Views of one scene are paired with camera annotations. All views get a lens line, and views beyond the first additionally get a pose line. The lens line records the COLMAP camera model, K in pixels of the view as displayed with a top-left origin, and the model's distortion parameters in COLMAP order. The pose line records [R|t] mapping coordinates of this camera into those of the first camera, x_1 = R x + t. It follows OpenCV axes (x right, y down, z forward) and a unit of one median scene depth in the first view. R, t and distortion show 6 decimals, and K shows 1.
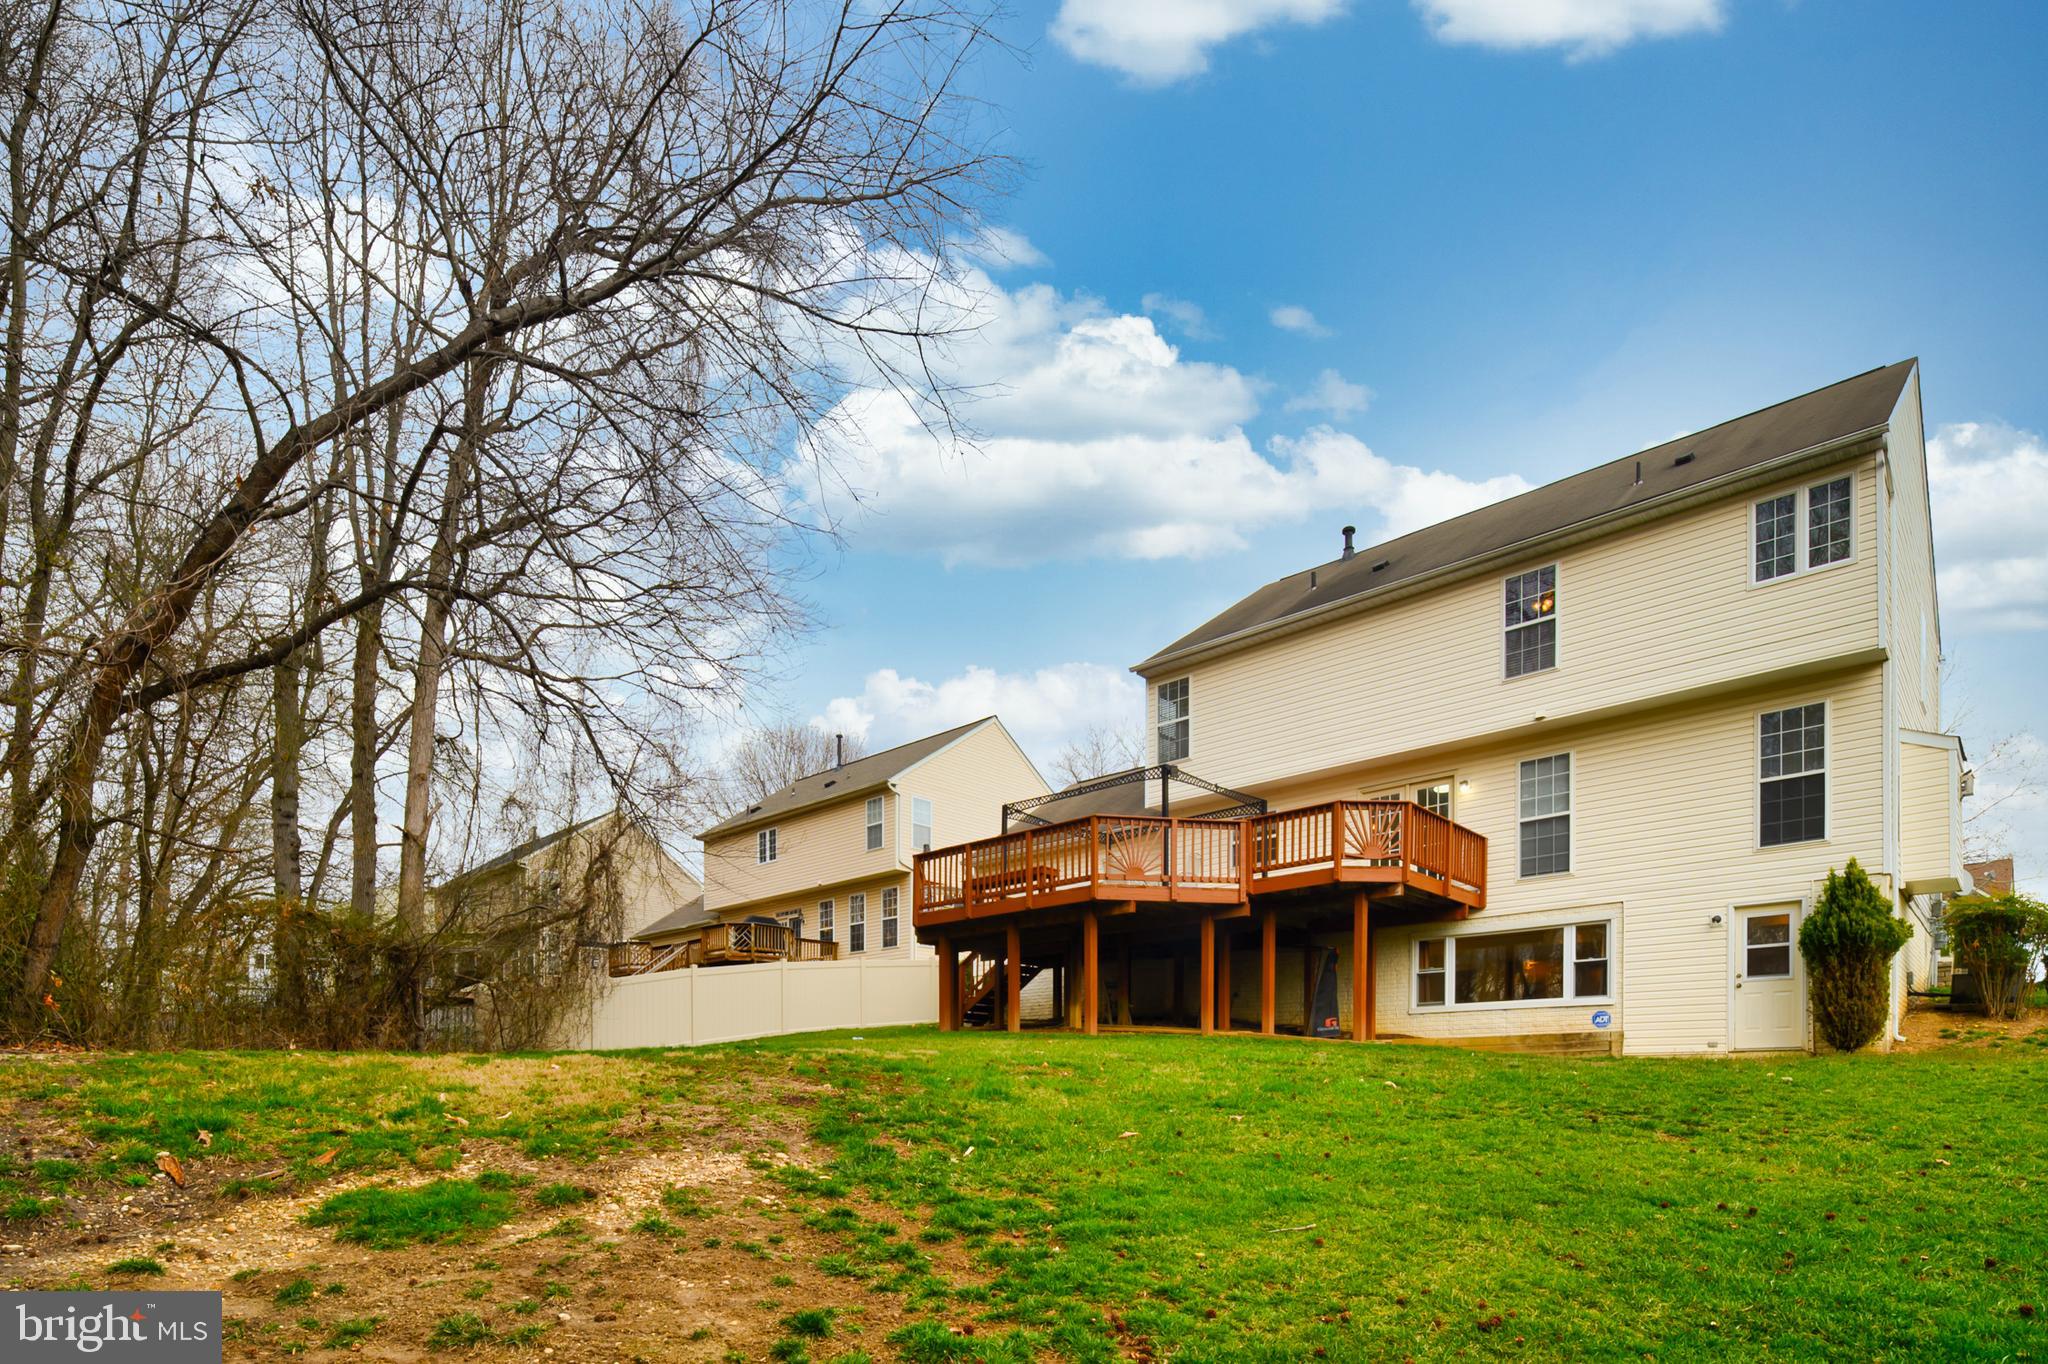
lens RADIAL K [[1116.3, 0, 1018.7], [0, 1116.3, 716.1], [0, 0, 1]] dist [-0.004067, -0.001796]
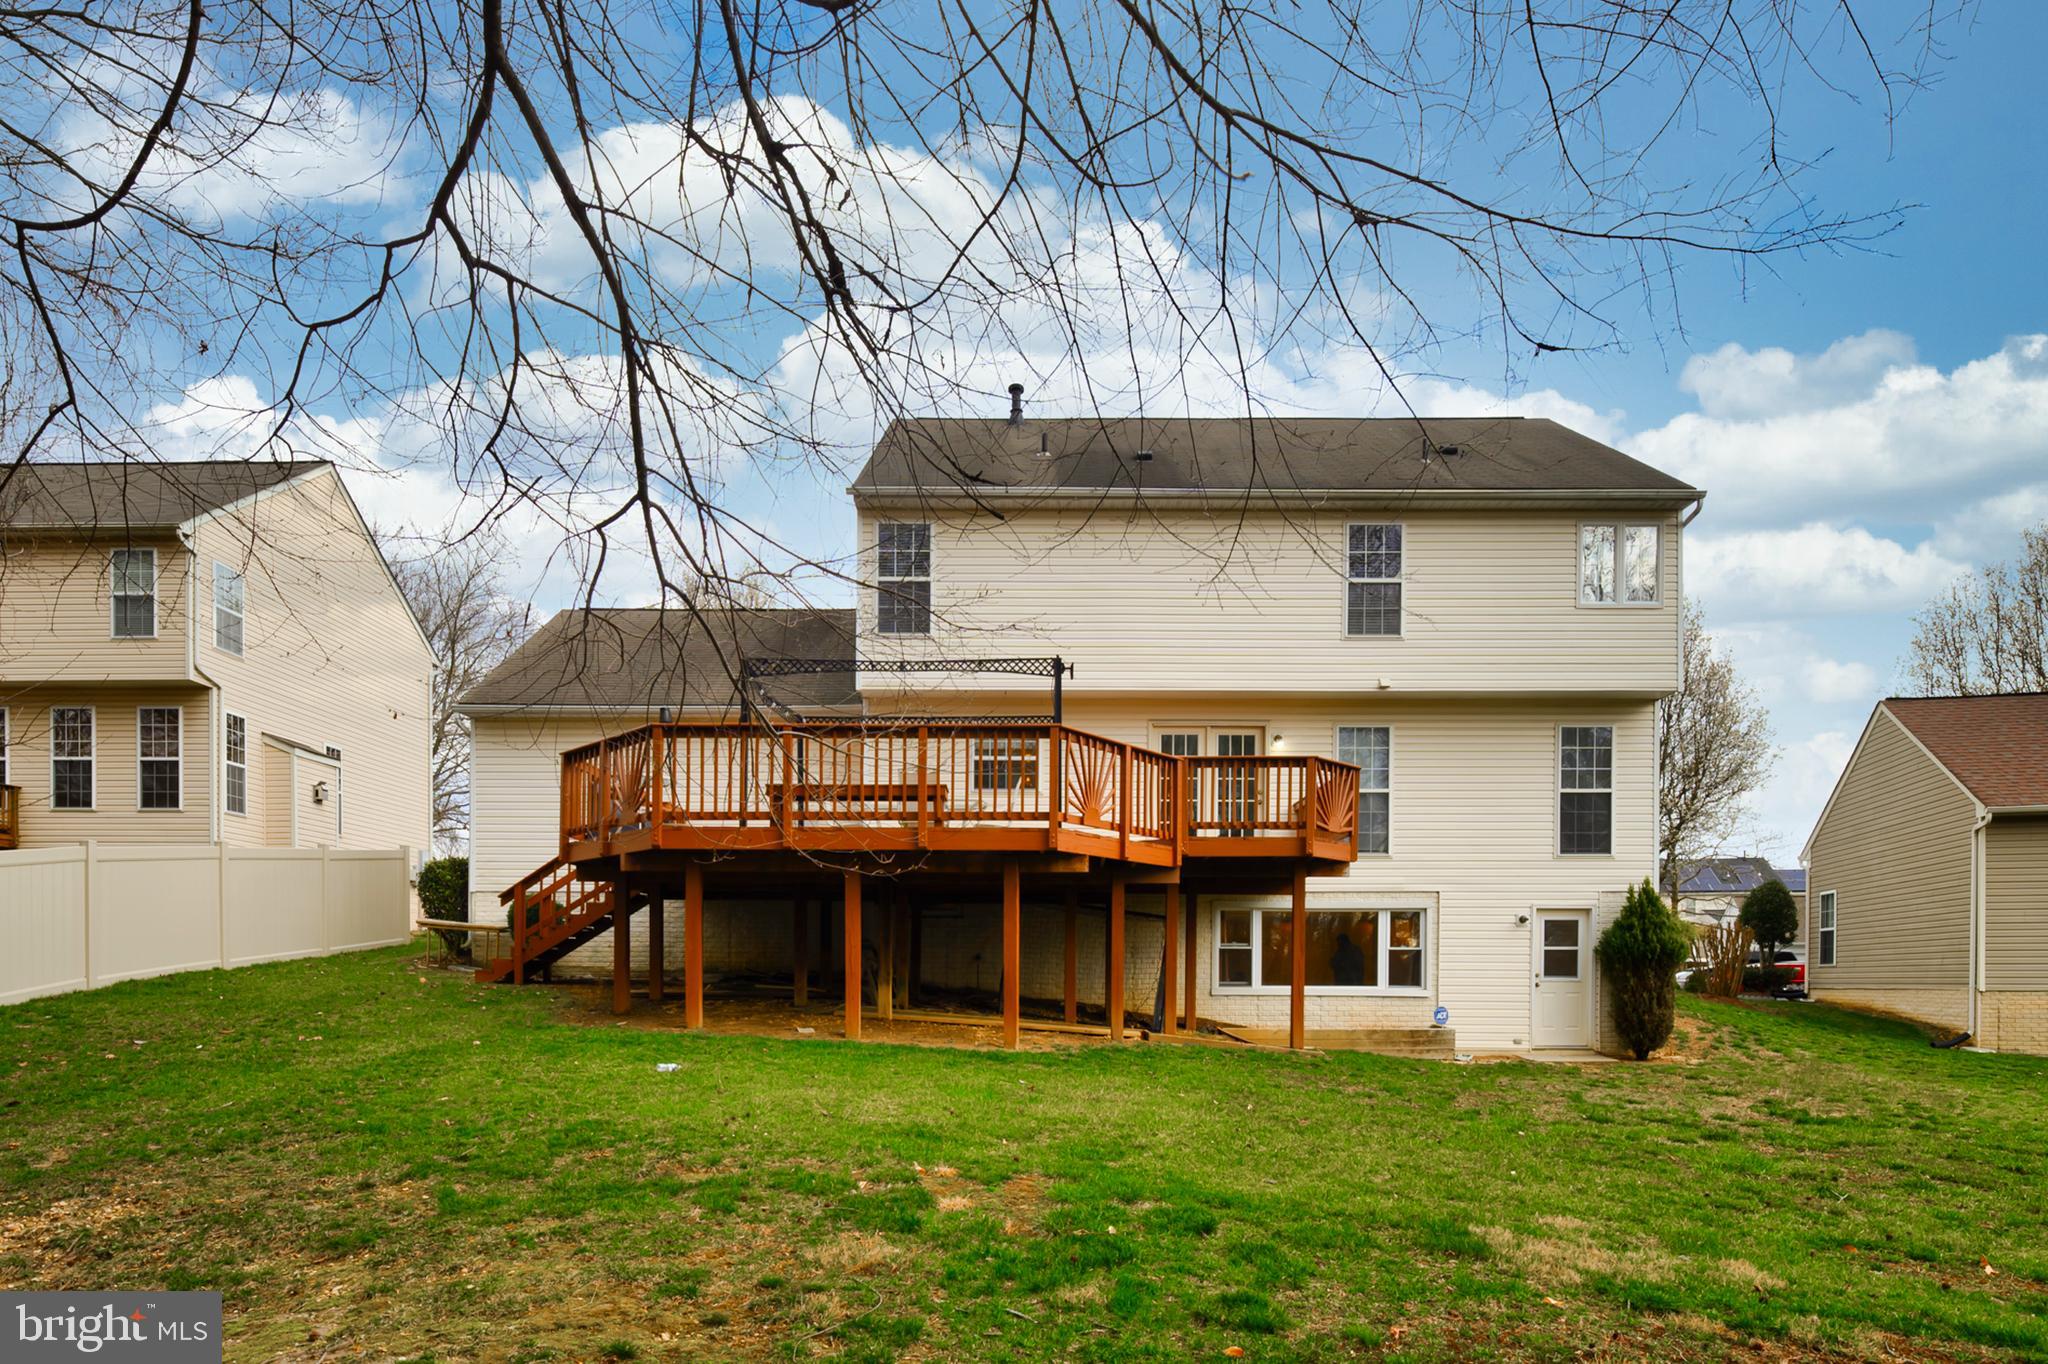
lens RADIAL K [[1166.9, 0, 1023.7], [0, 1166.9, 734.0], [0, 0, 1]] dist [-0.001615, -0.000725]
pose [[0.718179, 0.137830, 0.682072, -0.431242], [-0.231601, 0.971650, 0.047516, 0.068285], [-0.656186, -0.192094, 0.729739, 0.521058]]
